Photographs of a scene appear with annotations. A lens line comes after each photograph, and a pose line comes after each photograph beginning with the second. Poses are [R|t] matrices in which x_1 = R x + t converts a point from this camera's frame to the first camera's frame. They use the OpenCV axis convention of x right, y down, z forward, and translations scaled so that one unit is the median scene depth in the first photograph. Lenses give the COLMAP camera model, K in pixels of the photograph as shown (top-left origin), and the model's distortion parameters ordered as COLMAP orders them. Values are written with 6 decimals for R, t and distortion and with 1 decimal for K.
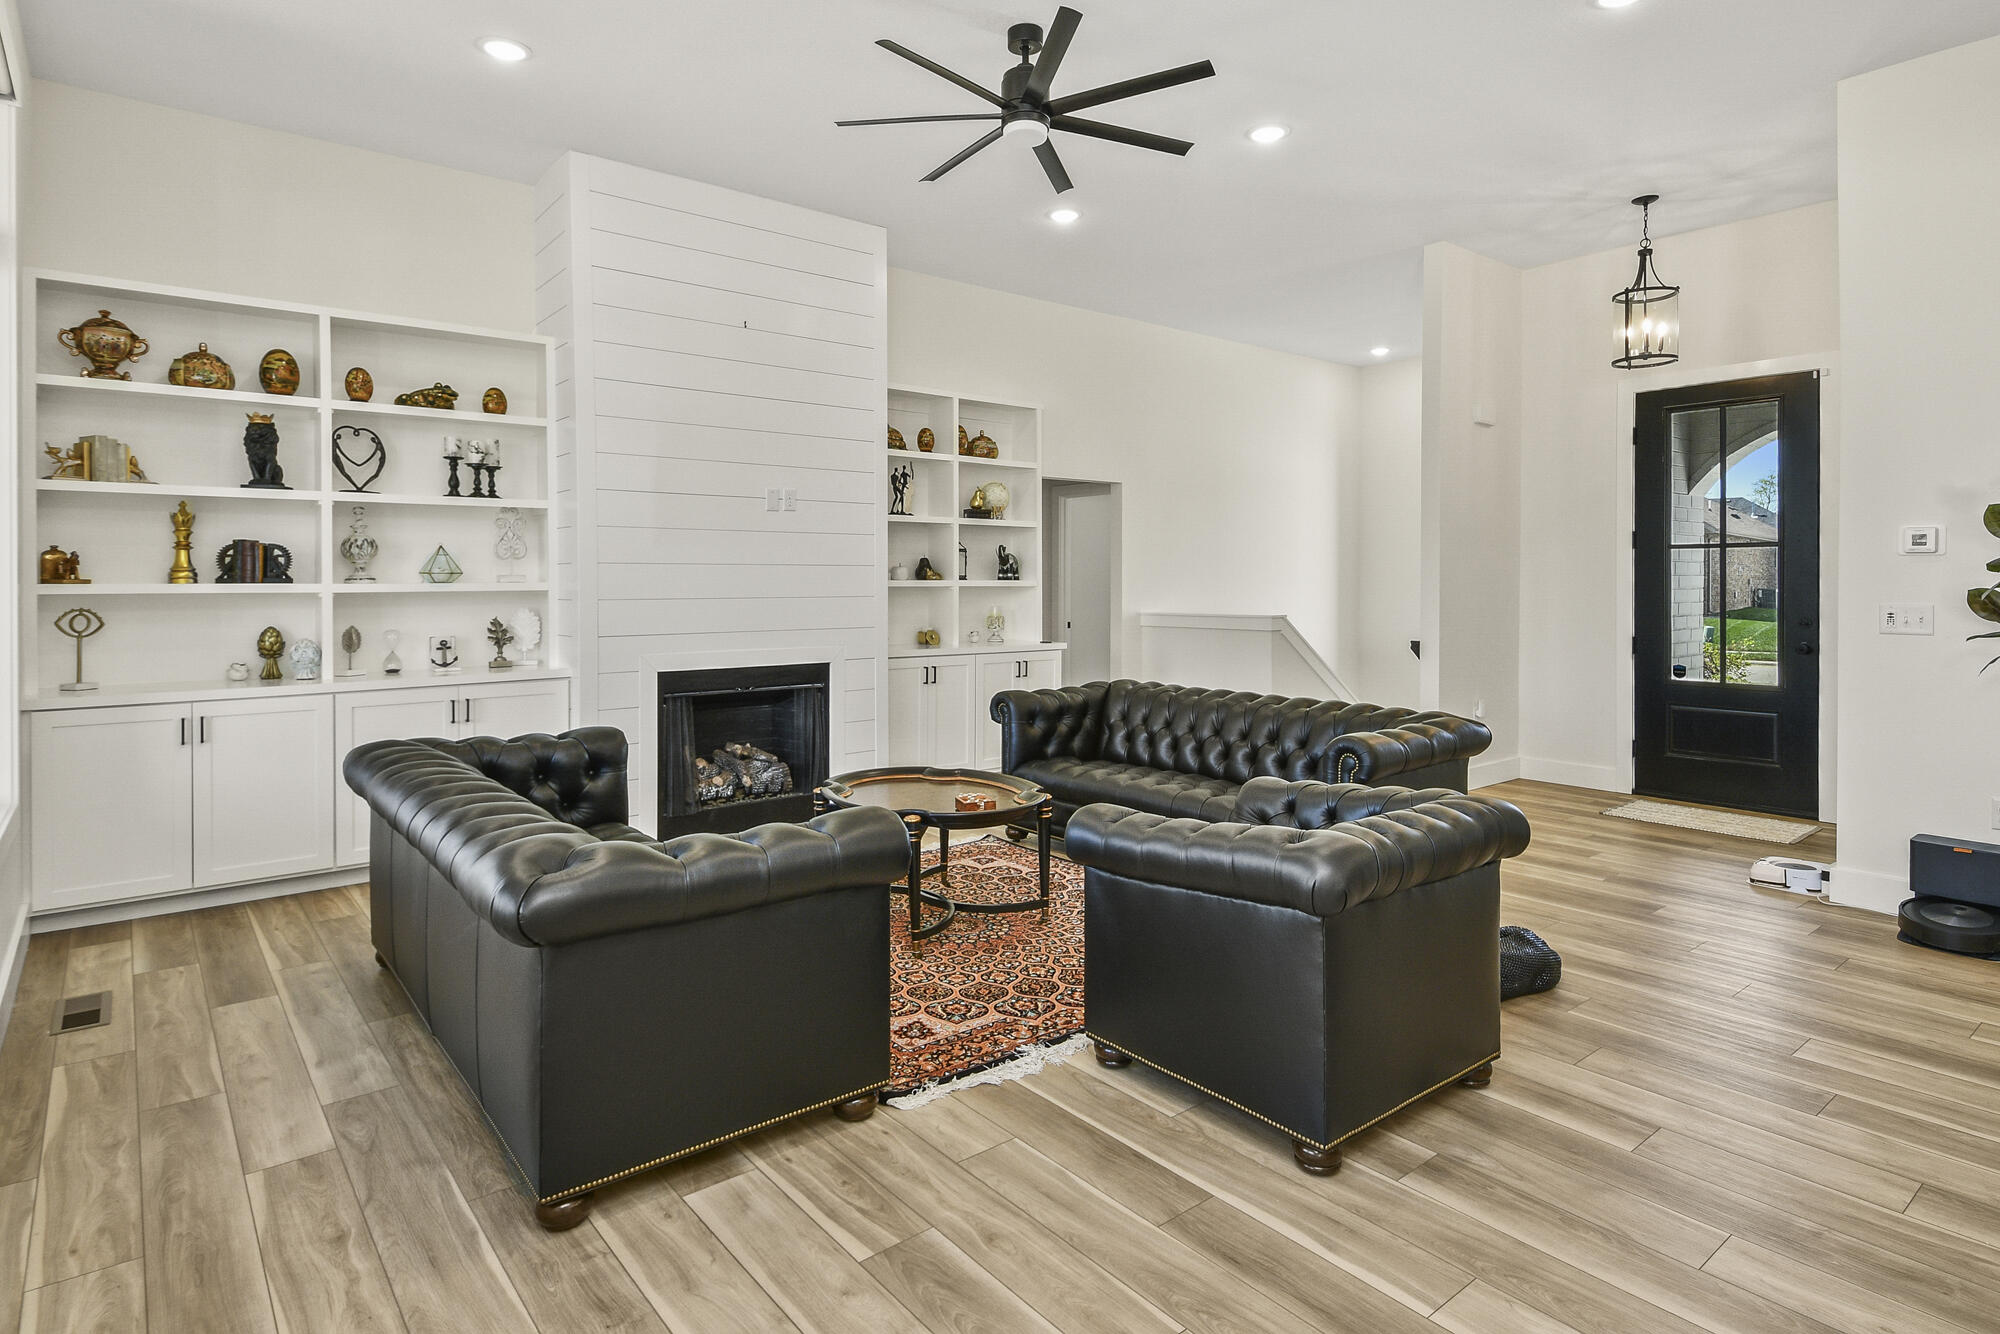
lens RADIAL K [[1062.1, 0, 994.4], [0, 1062.1, 608.1], [0, 0, 1]] dist [0.024406, -0.010138]
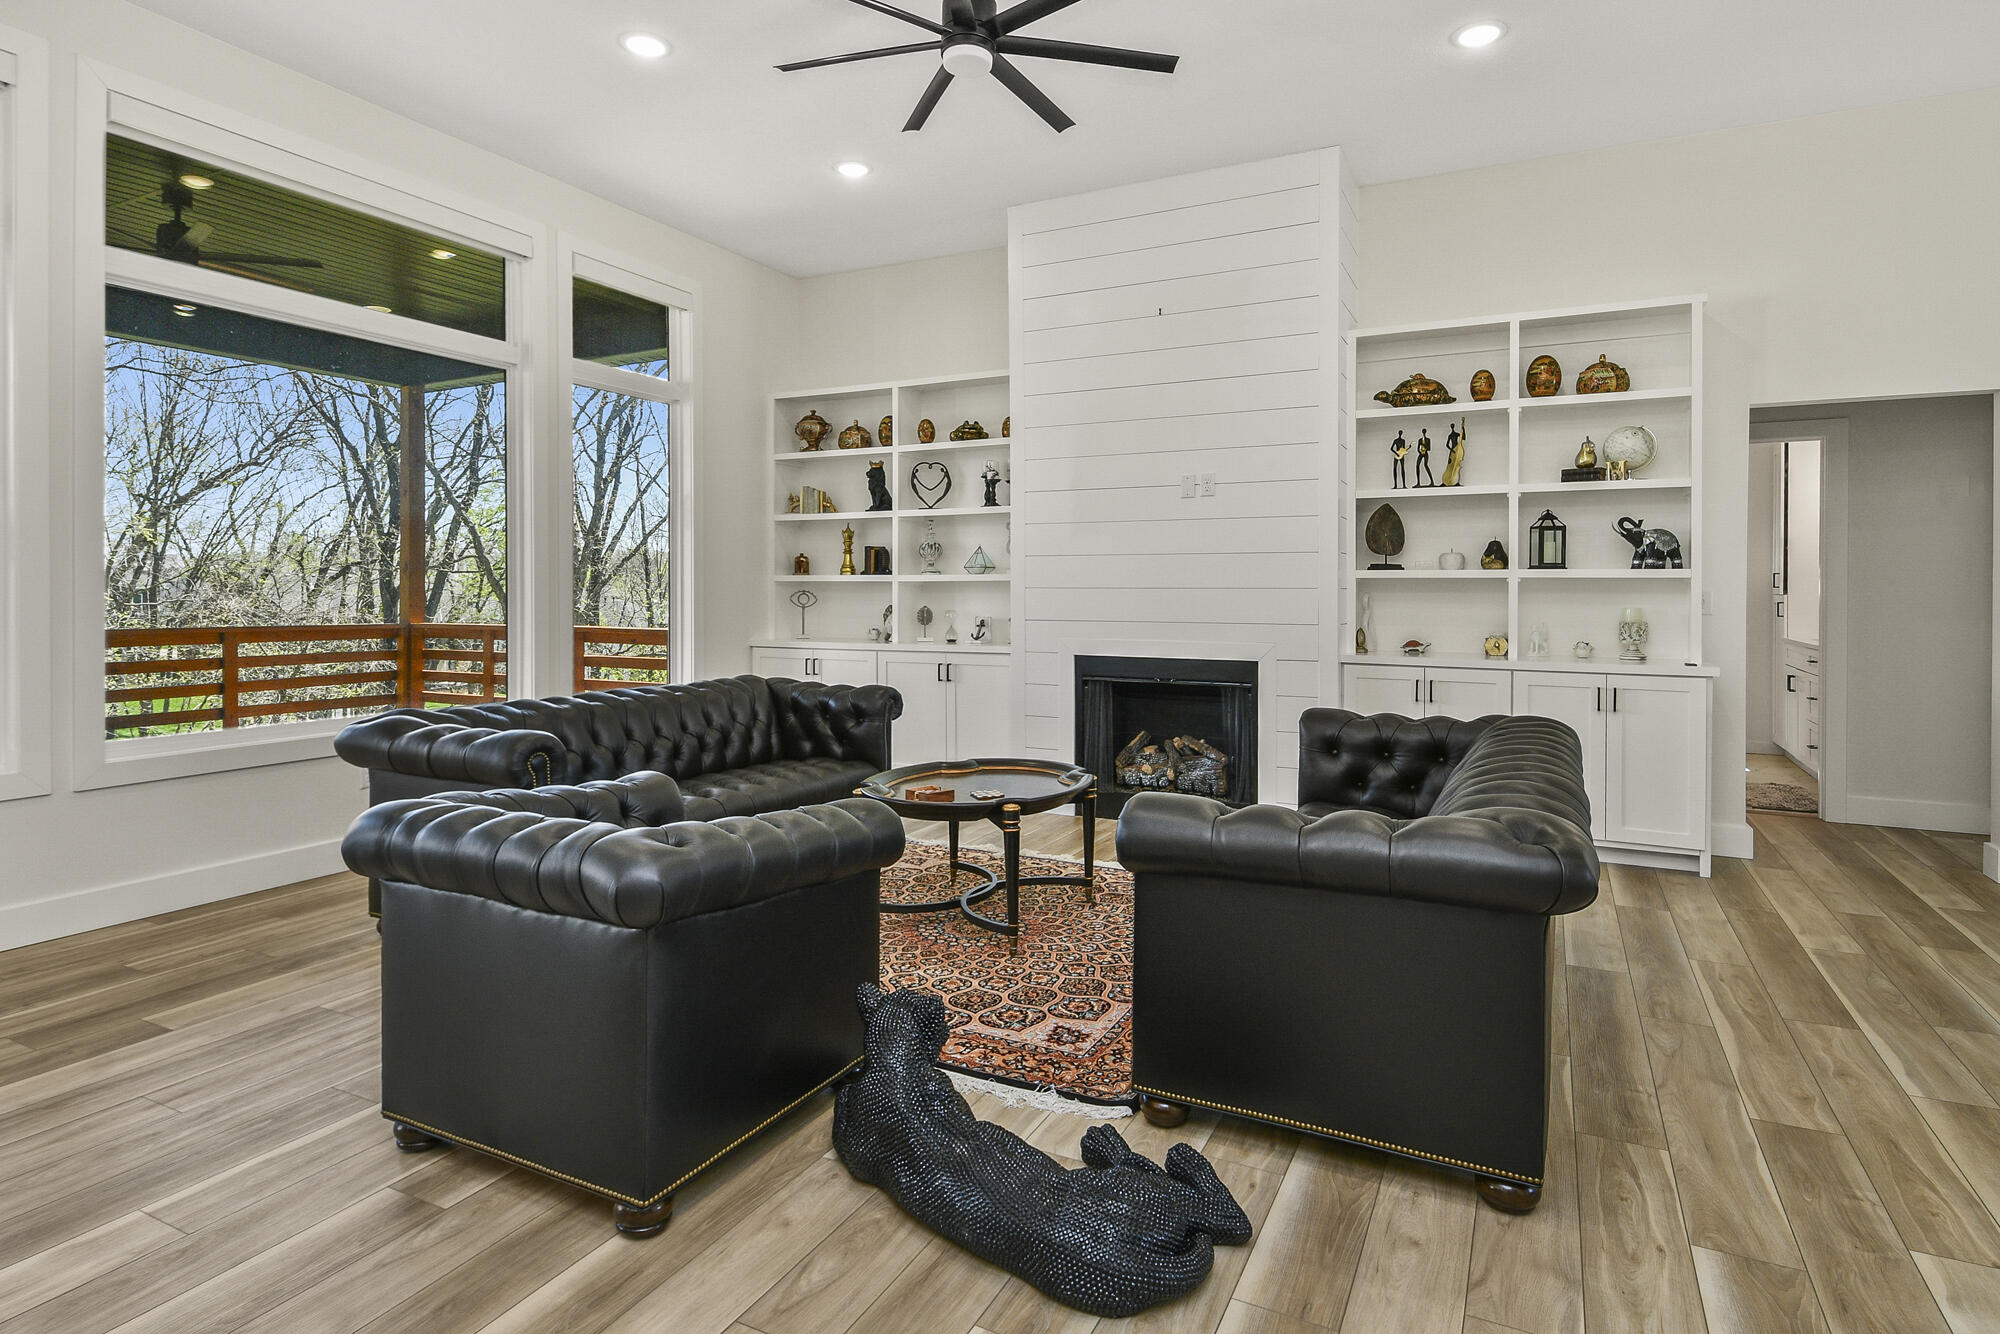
lens RADIAL K [[1069.4, 0, 1014.6], [0, 1069.4, 597.4], [0, 0, 1]] dist [0.024026, -0.002782]
pose [[0.410170, 0.008206, -0.911972, 0.653100], [-0.026537, 0.999644, -0.002940, 0.006353], [0.911623, 0.025407, 0.410241, 0.494575]]
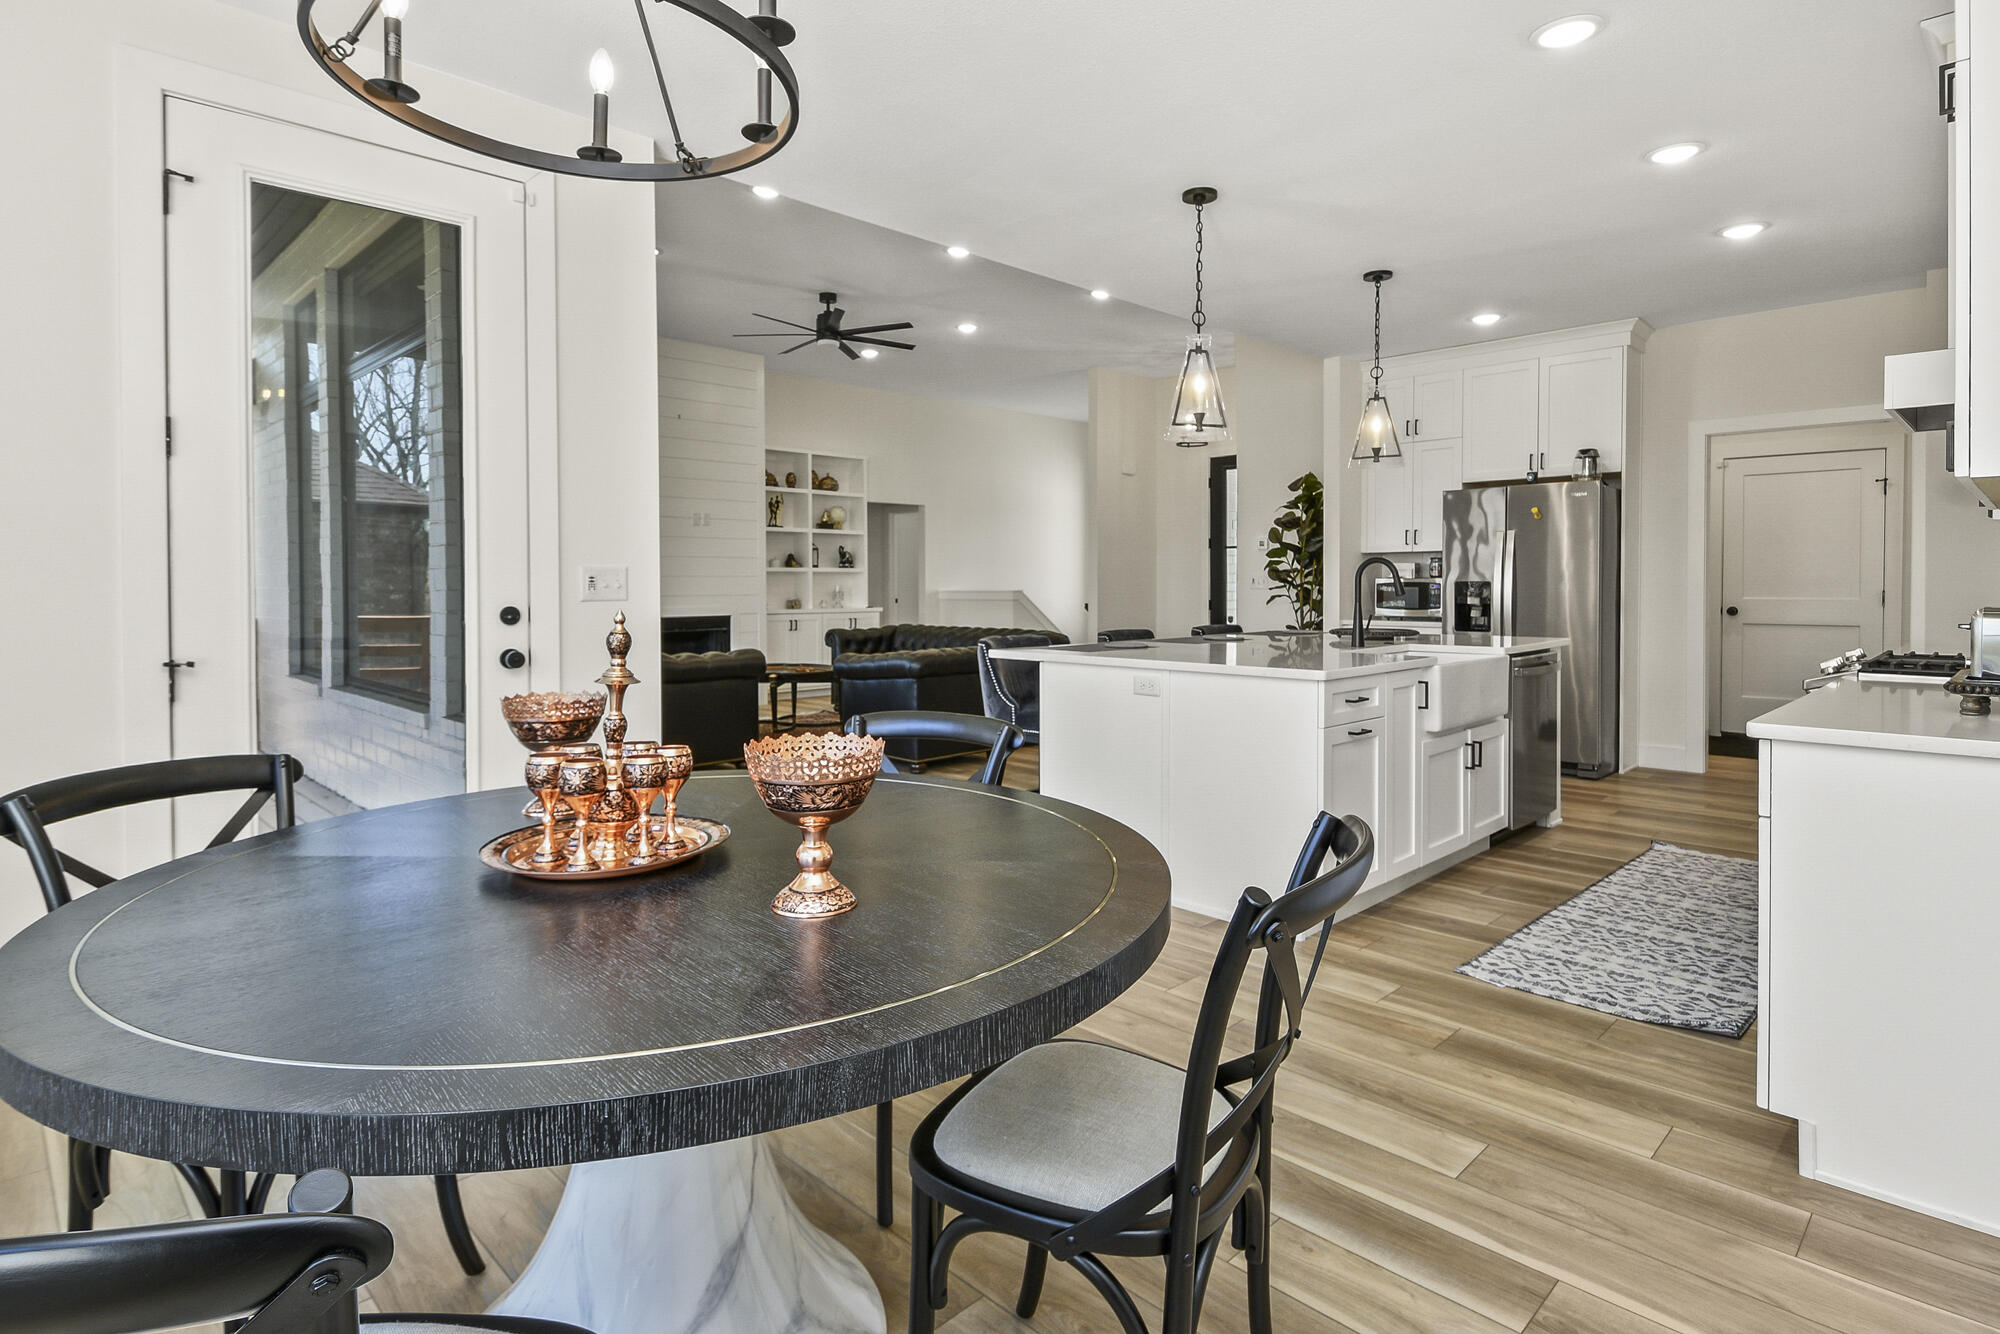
lens RADIAL K [[1033.2, 0, 997.7], [0, 1033.2, 609.0], [0, 0, 1]] dist [0.019804, -0.000118]
pose [[0.994585, -0.004251, 0.103843, 0.107116], [0.004213, 0.999991, 0.000580, 0.047544], [-0.103844, -0.000139, 0.994594, -0.755291]]
